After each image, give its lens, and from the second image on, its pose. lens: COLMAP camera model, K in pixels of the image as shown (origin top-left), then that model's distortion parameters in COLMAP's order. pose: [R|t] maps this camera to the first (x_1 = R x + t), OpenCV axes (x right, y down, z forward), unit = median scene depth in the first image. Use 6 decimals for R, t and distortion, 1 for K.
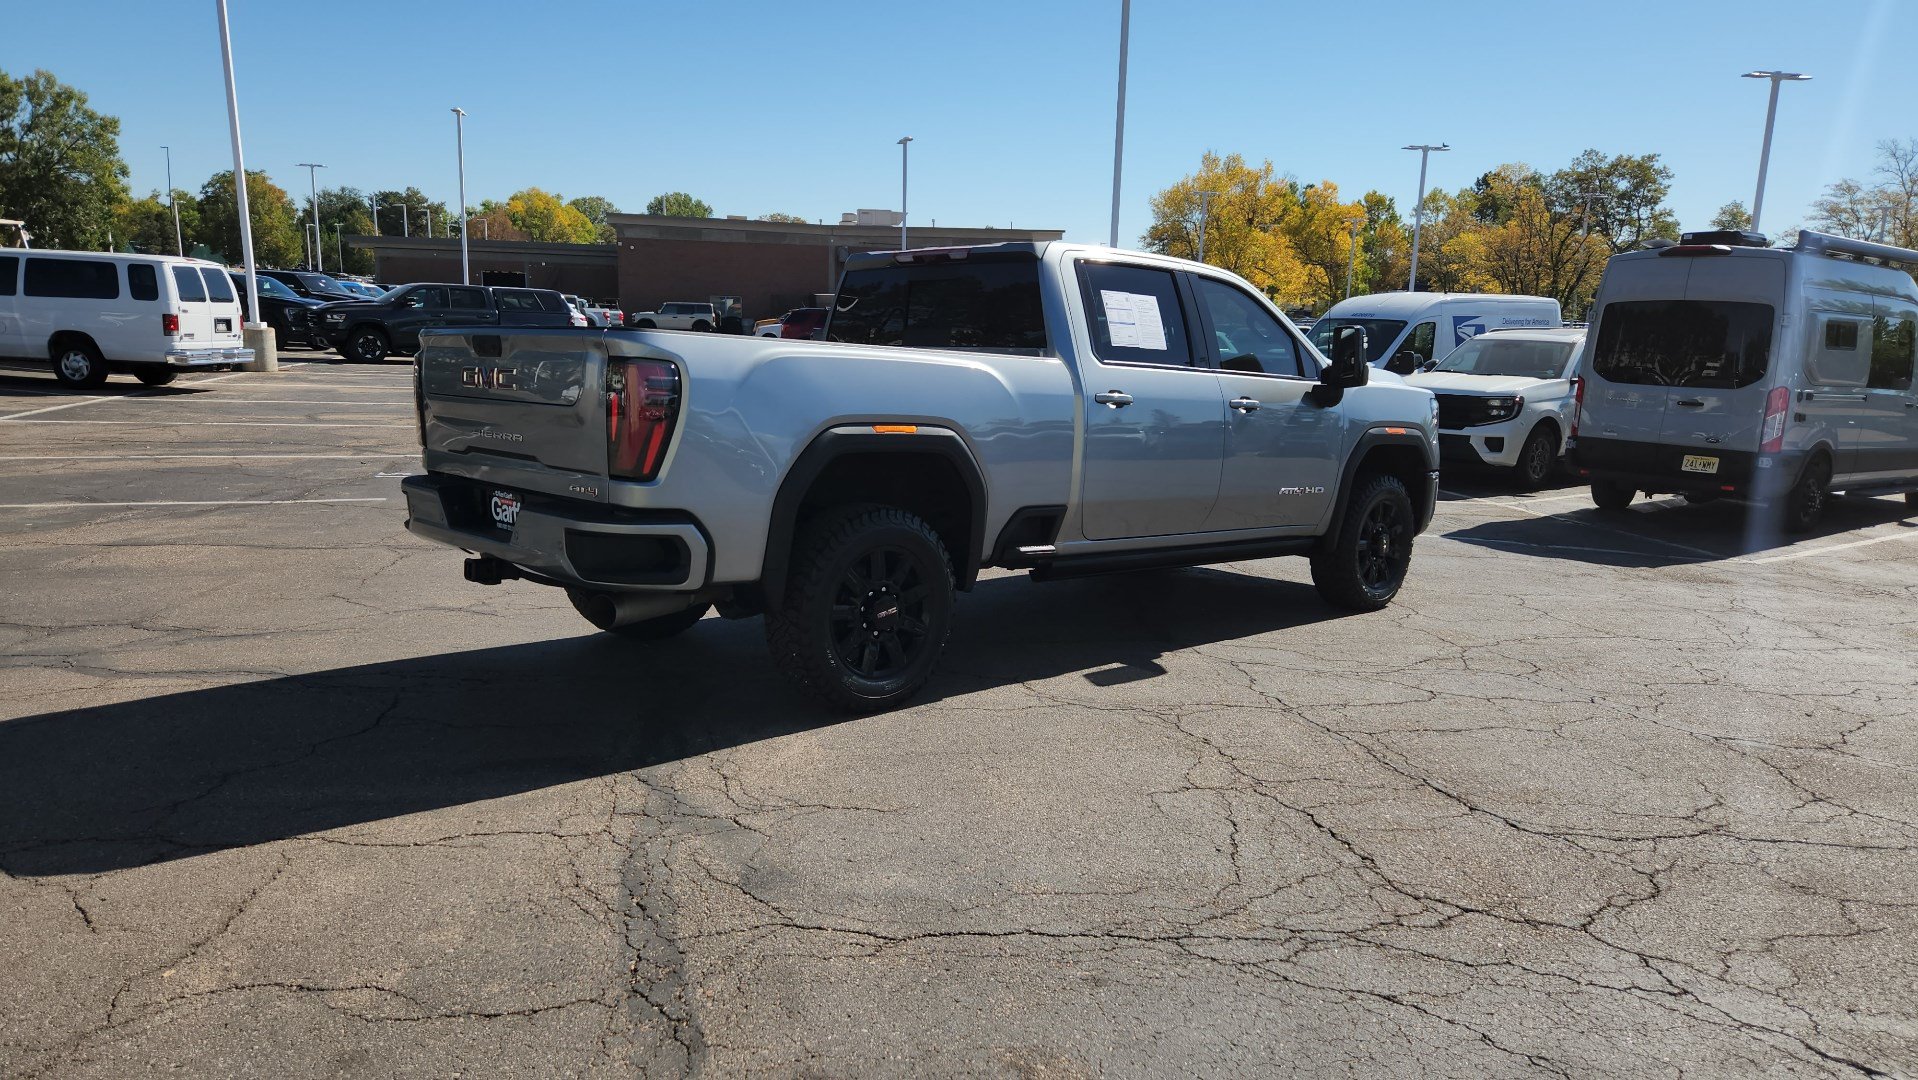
lens RADIAL K [[1287.5, 0, 935.2], [0, 1287.5, 539.2], [0, 0, 1]] dist [0.074085, -0.062341]
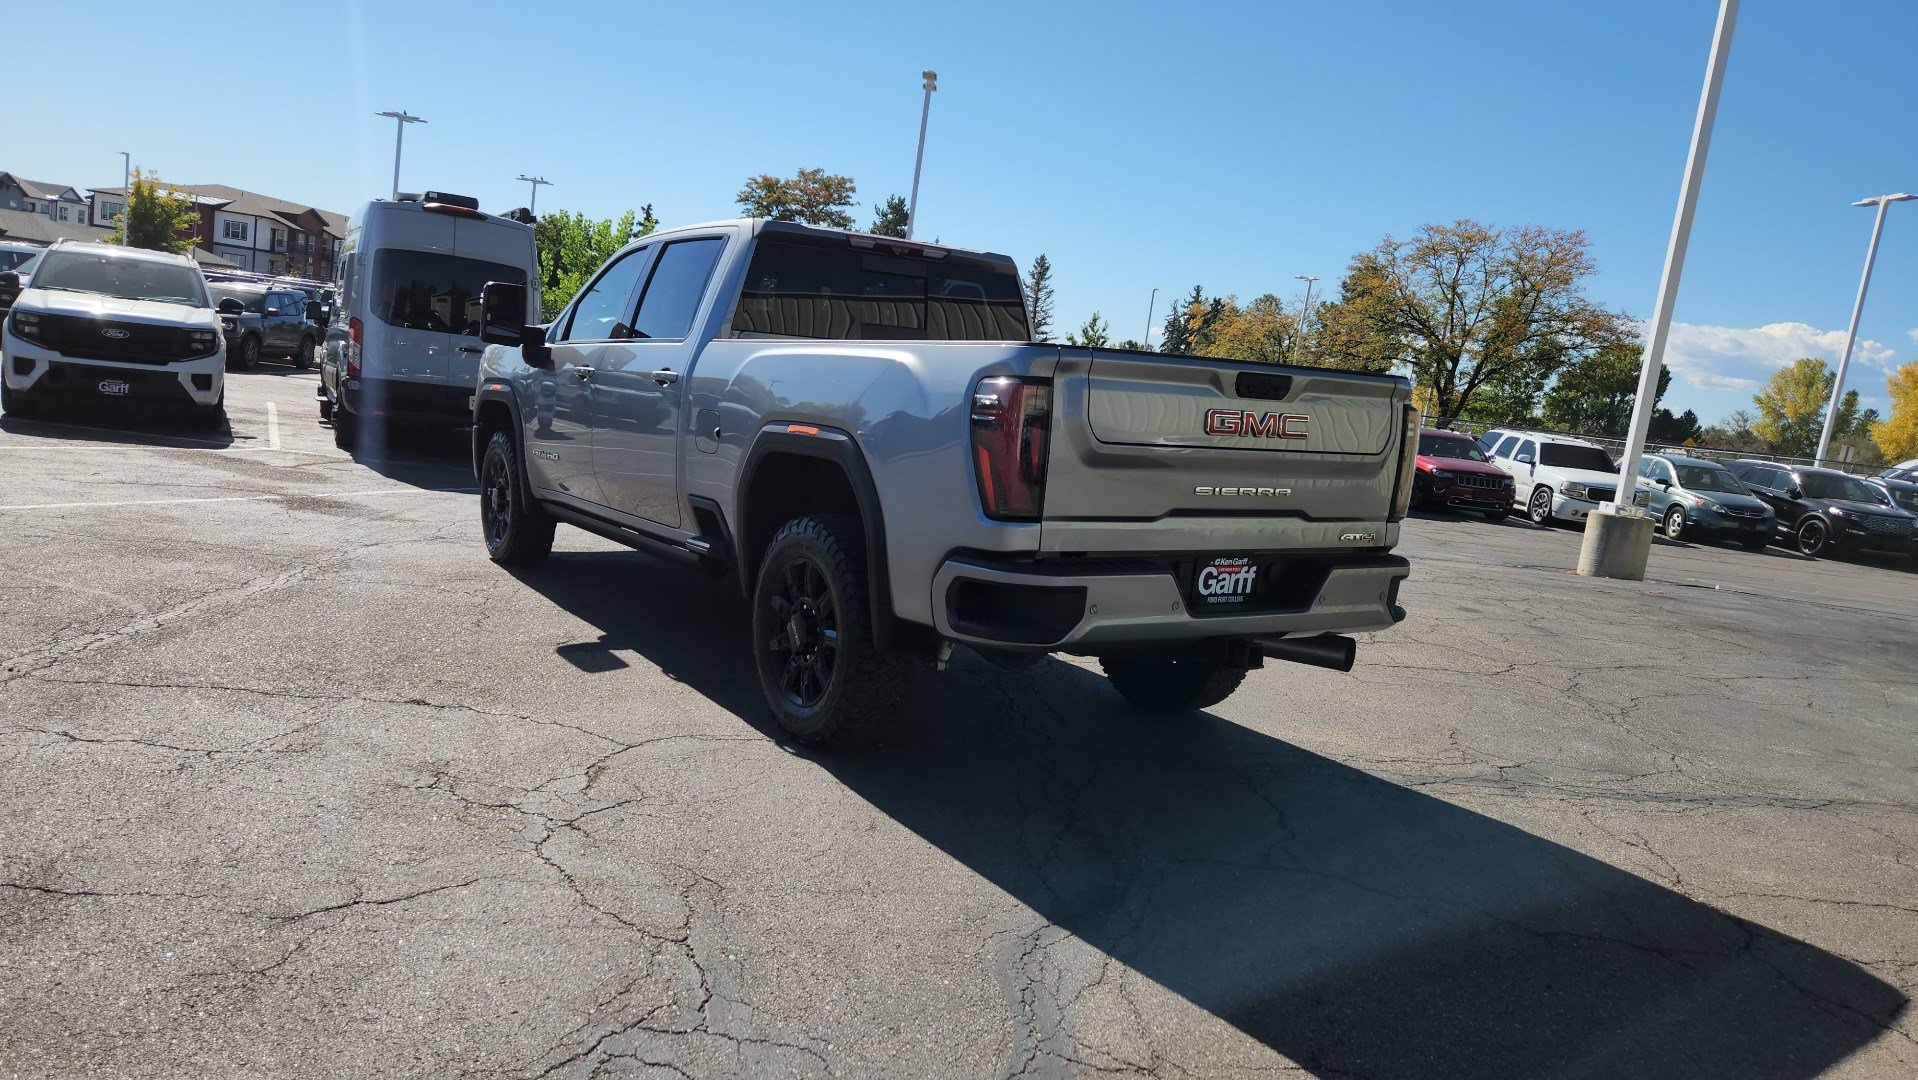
lens RADIAL K [[1287.5, 0, 935.2], [0, 1287.5, 539.2], [0, 0, 1]] dist [0.074085, -0.062341]
pose [[0.171636, -0.140486, 0.975092, -0.084950], [0.058070, 0.989502, 0.132341, -0.012275], [-0.983447, 0.033910, 0.177992, 0.075069]]
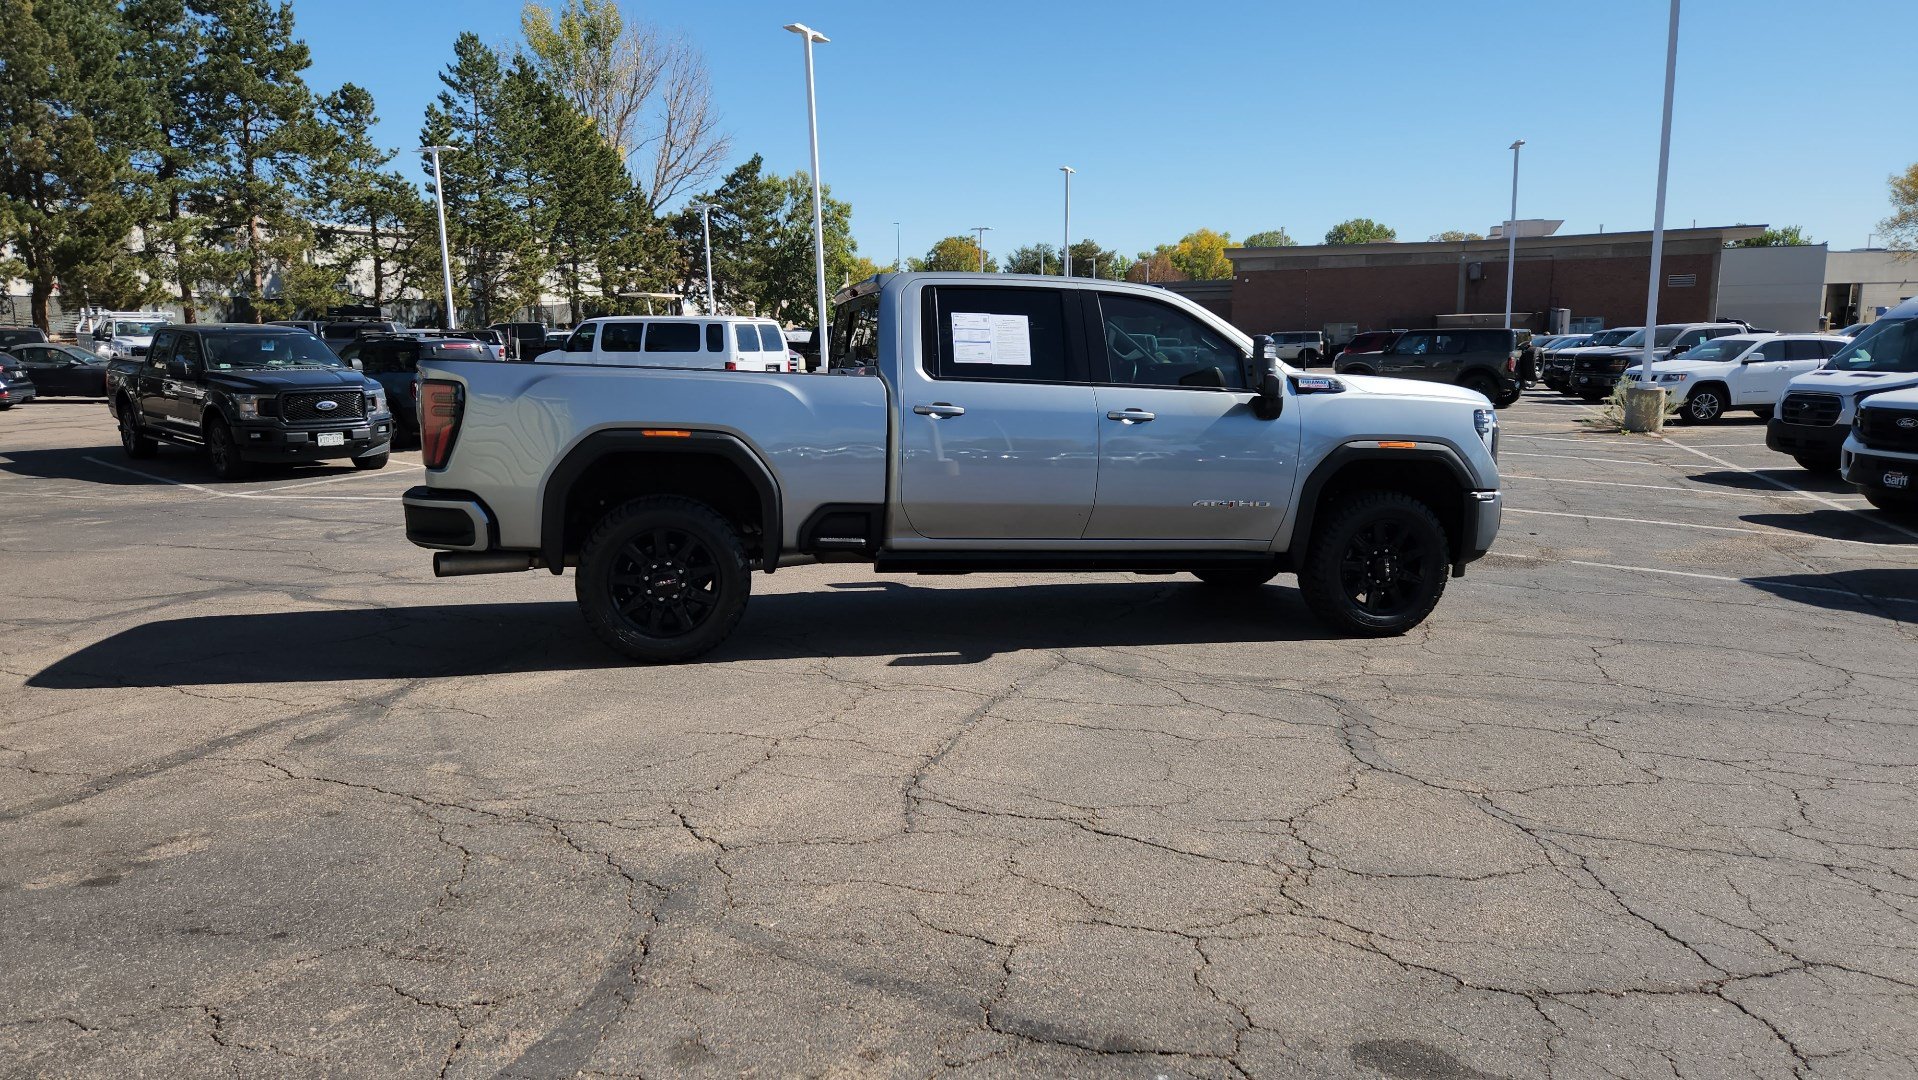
lens RADIAL K [[1287.5, 0, 935.2], [0, 1287.5, 539.2], [0, 0, 1]] dist [0.074085, -0.062341]
pose [[0.869930, 0.037803, -0.491725, 0.058596], [-0.049966, 0.998683, -0.011619, 0.001239], [0.490638, 0.034677, 0.870673, 0.003454]]
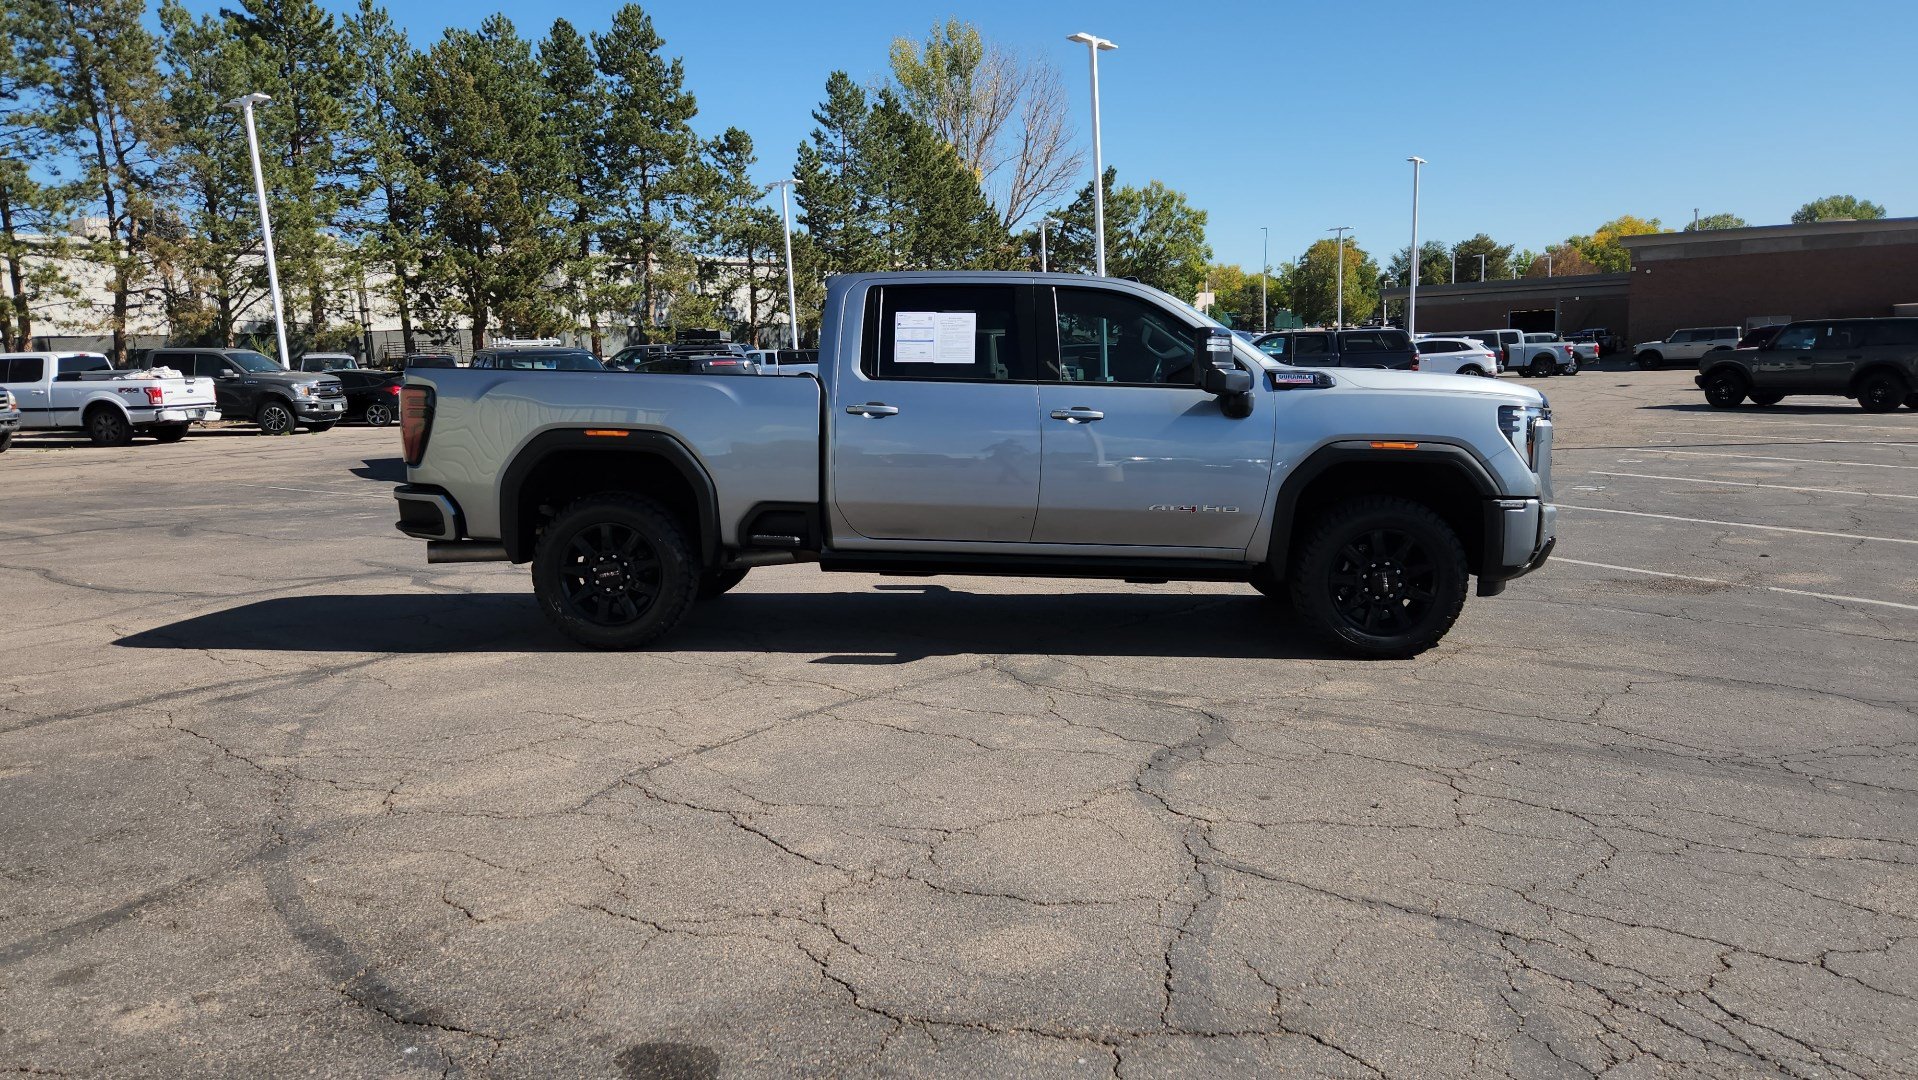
lens RADIAL K [[1286.8, 0, 938.9], [0, 1286.8, 551.3], [0, 0, 1]] dist [0.077128, -0.062697]
pose [[0.695093, 0.055481, -0.716775, 0.083728], [-0.074263, 0.997225, 0.005172, 0.000165], [0.715074, 0.049634, 0.697285, 0.023720]]
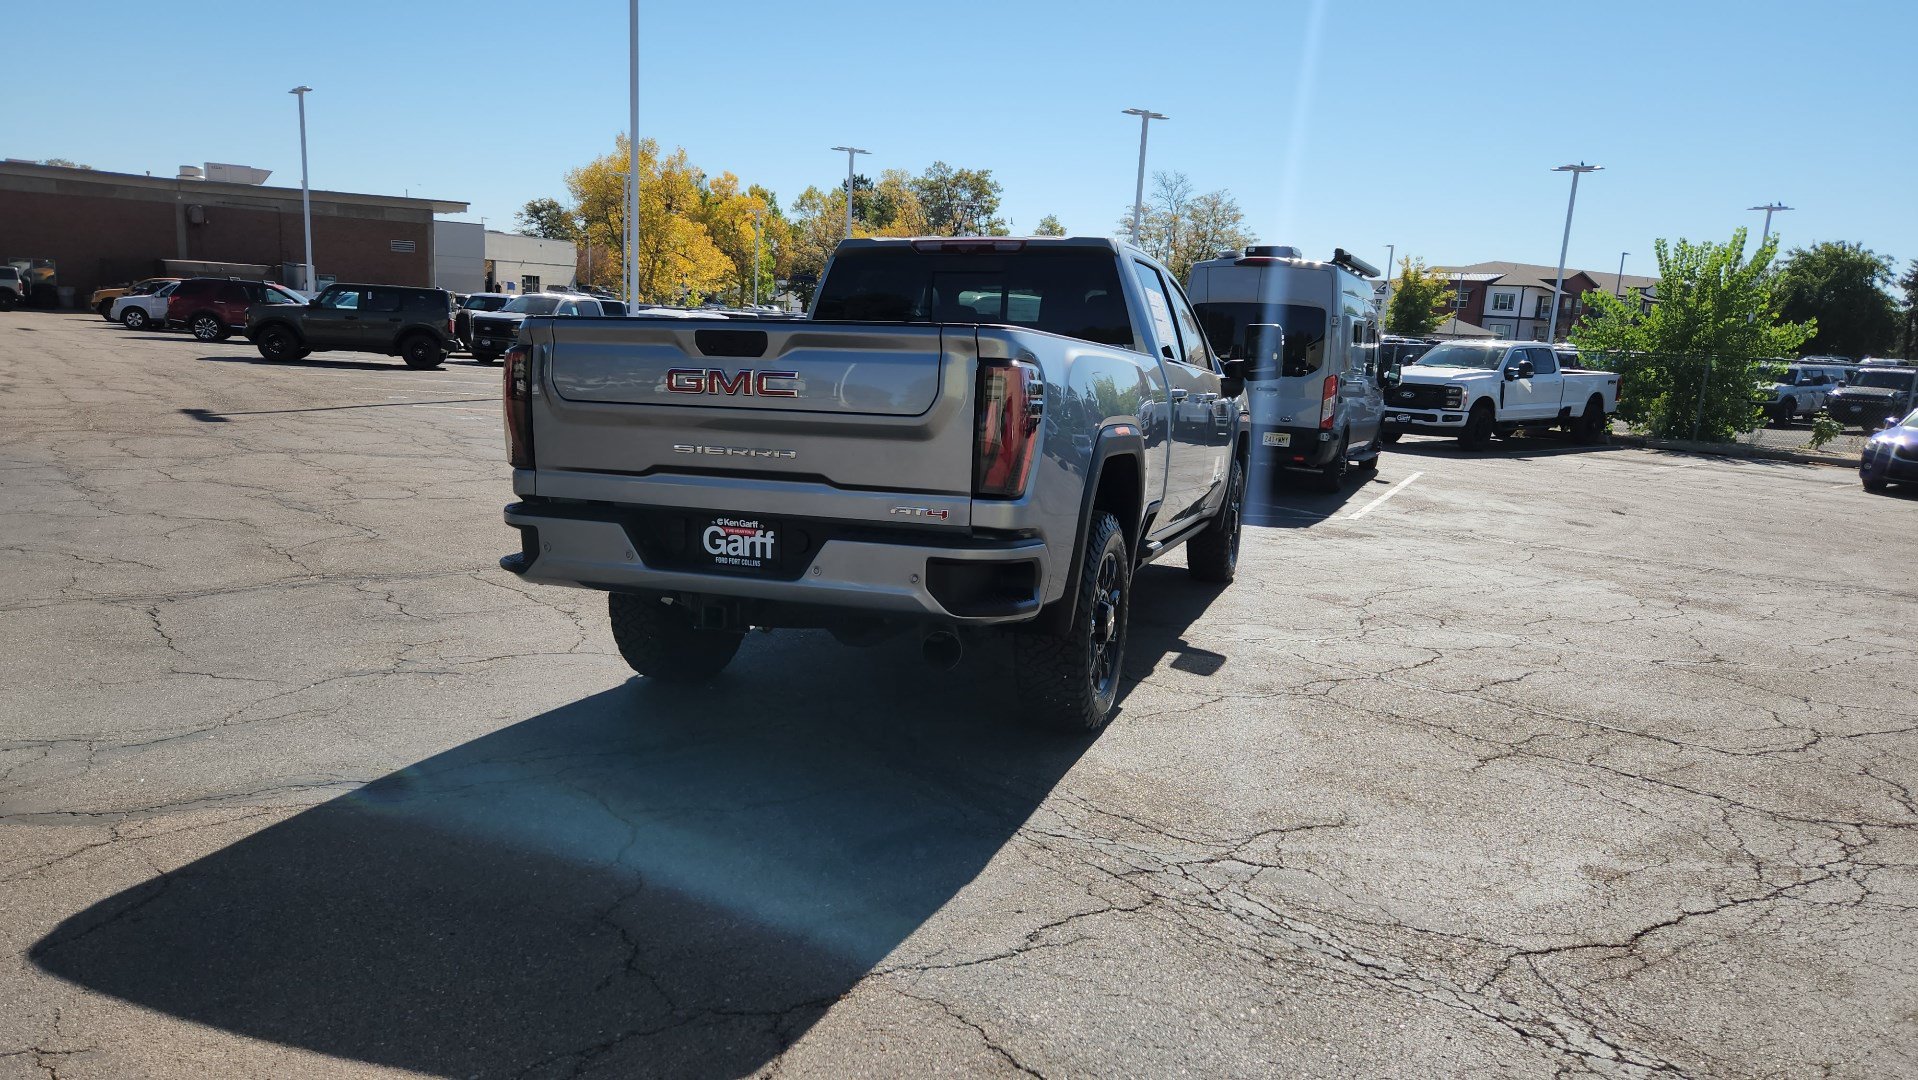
lens RADIAL K [[1280.6, 0, 932.8], [0, 1280.6, 536.4], [0, 0, 1]] dist [0.074749, -0.060472]
pose [[0.889203, -0.062059, 0.453284, -0.042834], [0.056971, 0.998066, 0.024884, -0.002819], [-0.453952, 0.003697, 0.891019, 0.015549]]
